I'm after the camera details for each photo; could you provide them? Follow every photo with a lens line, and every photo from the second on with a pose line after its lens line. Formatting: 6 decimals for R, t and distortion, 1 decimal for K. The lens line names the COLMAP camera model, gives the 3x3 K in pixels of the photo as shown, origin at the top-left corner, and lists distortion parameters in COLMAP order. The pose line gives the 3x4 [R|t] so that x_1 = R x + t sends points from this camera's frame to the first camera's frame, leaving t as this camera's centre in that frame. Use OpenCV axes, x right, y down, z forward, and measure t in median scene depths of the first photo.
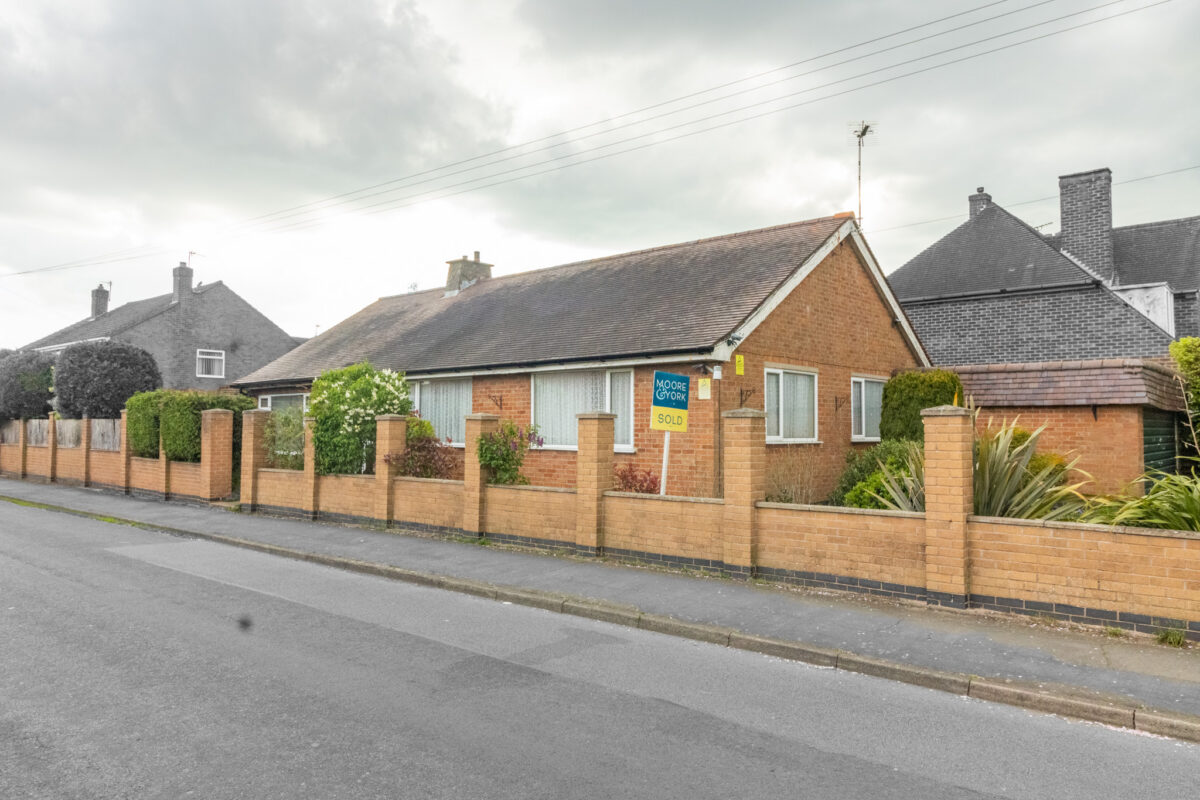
lens RADIAL K [[844.3, 0, 599.8], [0, 844.3, 395.3], [0, 0, 1]] dist [0.004393, 0.002414]
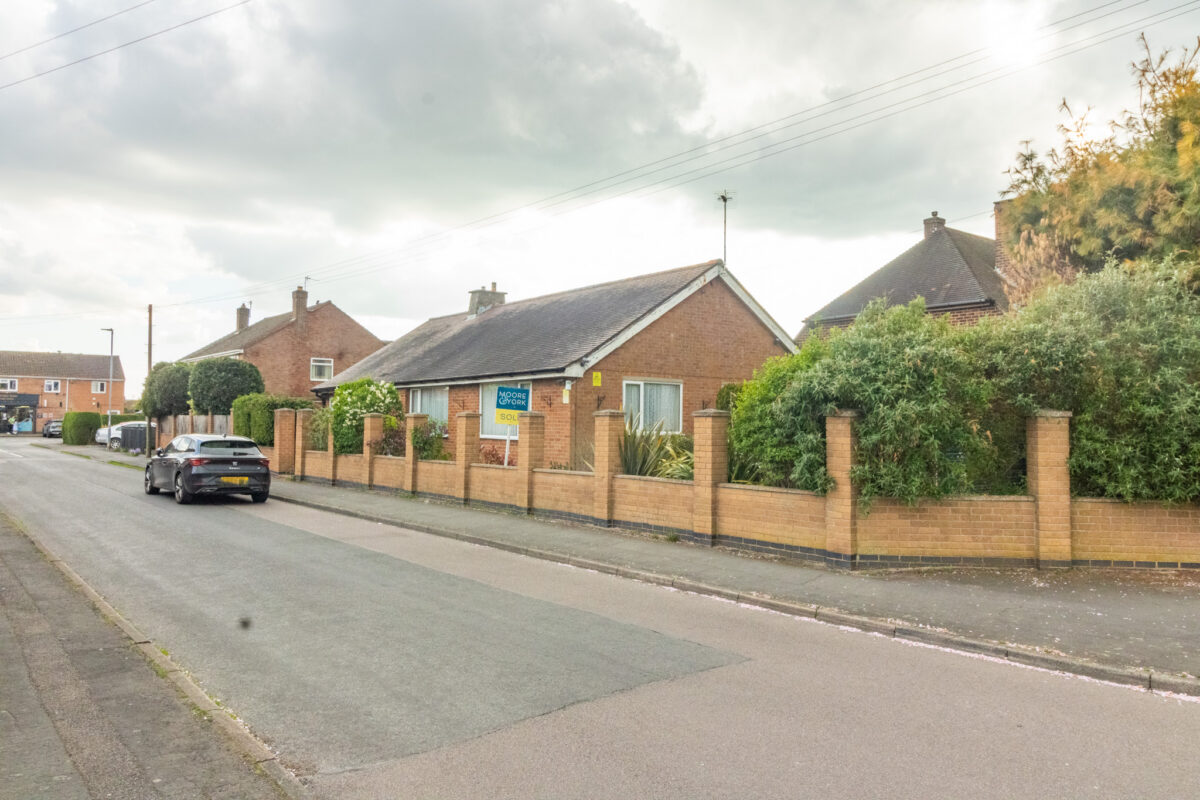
lens RADIAL K [[884.8, 0, 600.0], [0, 884.8, 400.0], [0, 0, 1]] dist [0.003155, -0.000165]
pose [[0.982647, 0.000734, -0.185486, 0.385040], [0.001073, 0.999953, 0.009642, -0.013154], [0.185485, -0.009674, 0.982600, -0.397685]]
